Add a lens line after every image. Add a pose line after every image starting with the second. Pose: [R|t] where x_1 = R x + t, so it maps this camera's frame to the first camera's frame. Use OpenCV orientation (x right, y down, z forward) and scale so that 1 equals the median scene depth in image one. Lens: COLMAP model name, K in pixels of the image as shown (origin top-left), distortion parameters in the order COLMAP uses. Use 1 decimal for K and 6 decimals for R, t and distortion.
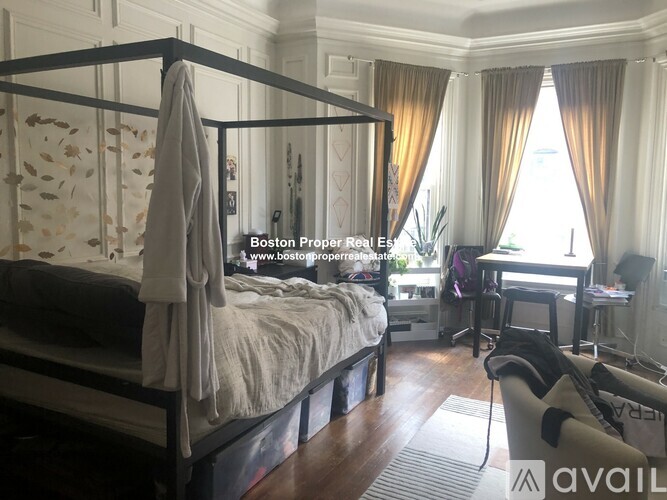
lens RADIAL K [[554.9, 0, 334.8], [0, 554.9, 240.4], [0, 0, 1]] dist [0.016877, 0.005971]
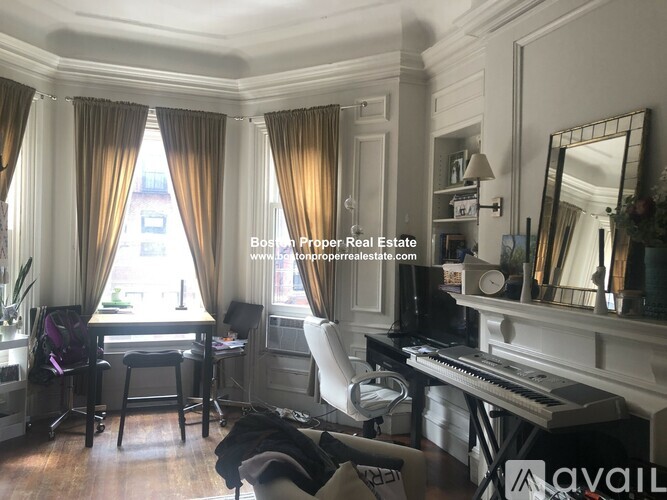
lens RADIAL K [[554.9, 0, 334.8], [0, 554.9, 240.4], [0, 0, 1]] dist [0.016877, 0.005971]
pose [[0.674372, 0.007321, 0.738355, -0.097775], [0.050391, 0.997163, -0.055912, -0.022374], [-0.736670, 0.074912, 0.672090, 0.165470]]
